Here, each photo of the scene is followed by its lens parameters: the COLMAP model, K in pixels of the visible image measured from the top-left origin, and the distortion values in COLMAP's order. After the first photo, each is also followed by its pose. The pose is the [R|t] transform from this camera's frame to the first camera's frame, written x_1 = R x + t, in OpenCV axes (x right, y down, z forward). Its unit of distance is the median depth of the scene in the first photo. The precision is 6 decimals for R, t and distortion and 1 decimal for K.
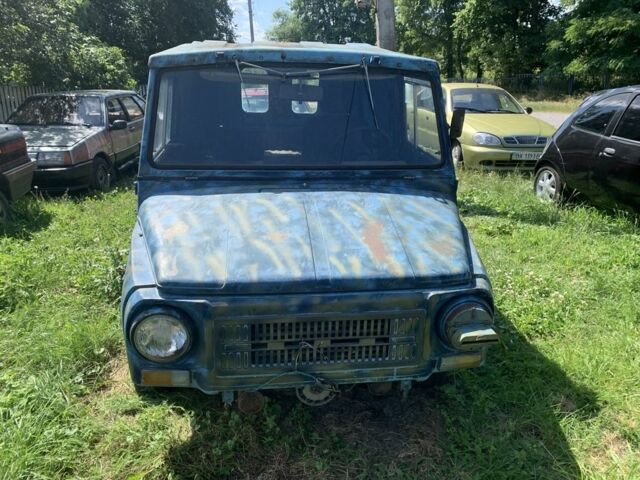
lens RADIAL K [[502.1, 0, 317.3], [0, 502.1, 241.2], [0, 0, 1]] dist [0.019893, -0.006935]
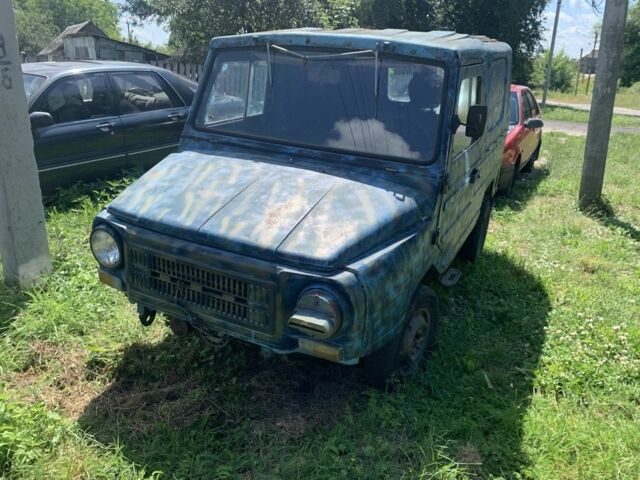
lens RADIAL K [[502.1, 0, 317.3], [0, 502.1, 241.2], [0, 0, 1]] dist [0.019893, -0.006935]
pose [[0.830177, 0.223277, -0.510836, 0.781828], [-0.218064, 0.973345, 0.071050, -0.041009], [0.513084, 0.052411, 0.856737, 0.145570]]
